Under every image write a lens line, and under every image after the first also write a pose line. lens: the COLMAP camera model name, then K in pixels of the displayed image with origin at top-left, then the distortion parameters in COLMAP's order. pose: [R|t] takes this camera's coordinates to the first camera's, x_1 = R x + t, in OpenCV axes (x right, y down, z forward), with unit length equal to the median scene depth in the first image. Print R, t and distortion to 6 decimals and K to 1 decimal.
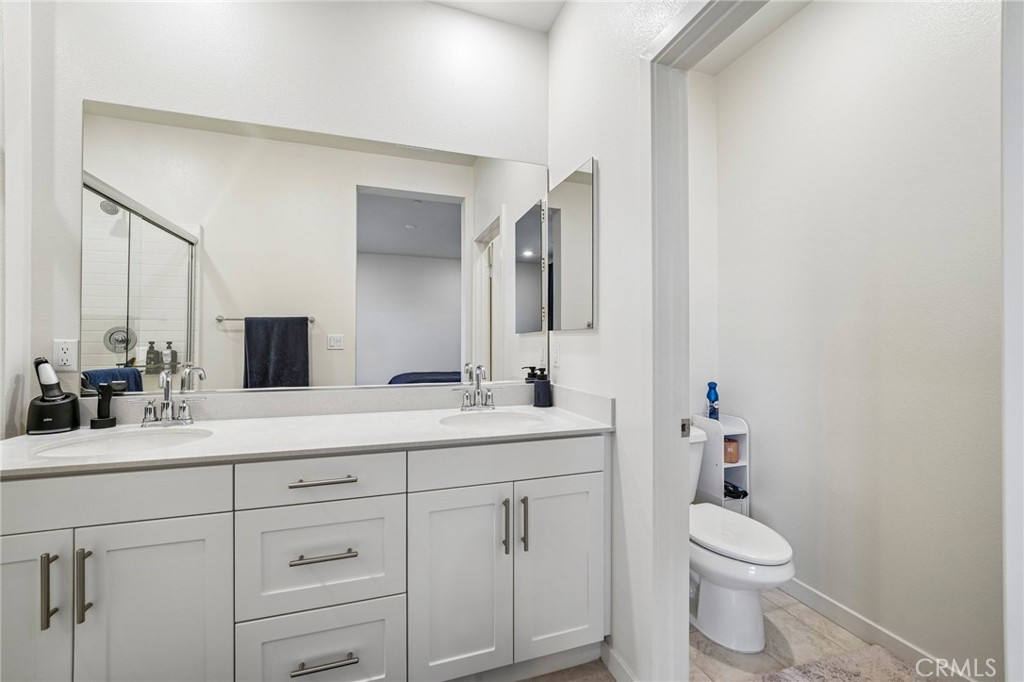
lens RADIAL K [[397.4, 0, 488.5], [0, 397.4, 339.2], [0, 0, 1]] dist [-0.009120, -0.000058]
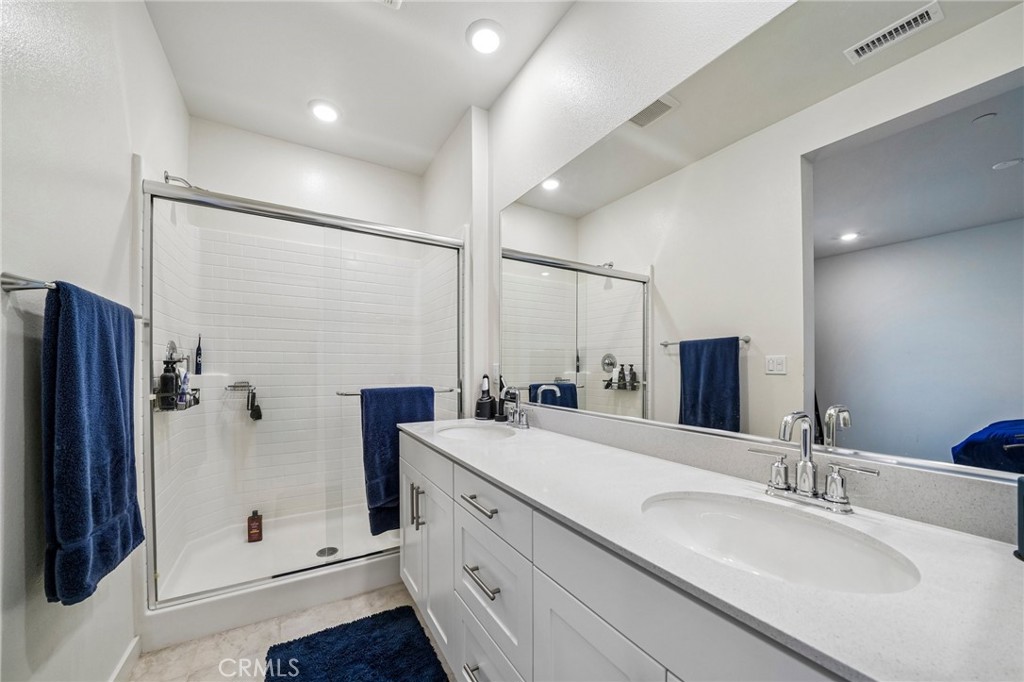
lens RADIAL K [[356.8, 0, 521.8], [0, 356.8, 365.3], [0, 0, 1]] dist [-0.001613, -0.000092]
pose [[0.219679, 0.004573, -0.975561, 0.217168], [0.012235, 0.999897, 0.007442, -0.004193], [0.975495, -0.013571, 0.219601, 0.387200]]
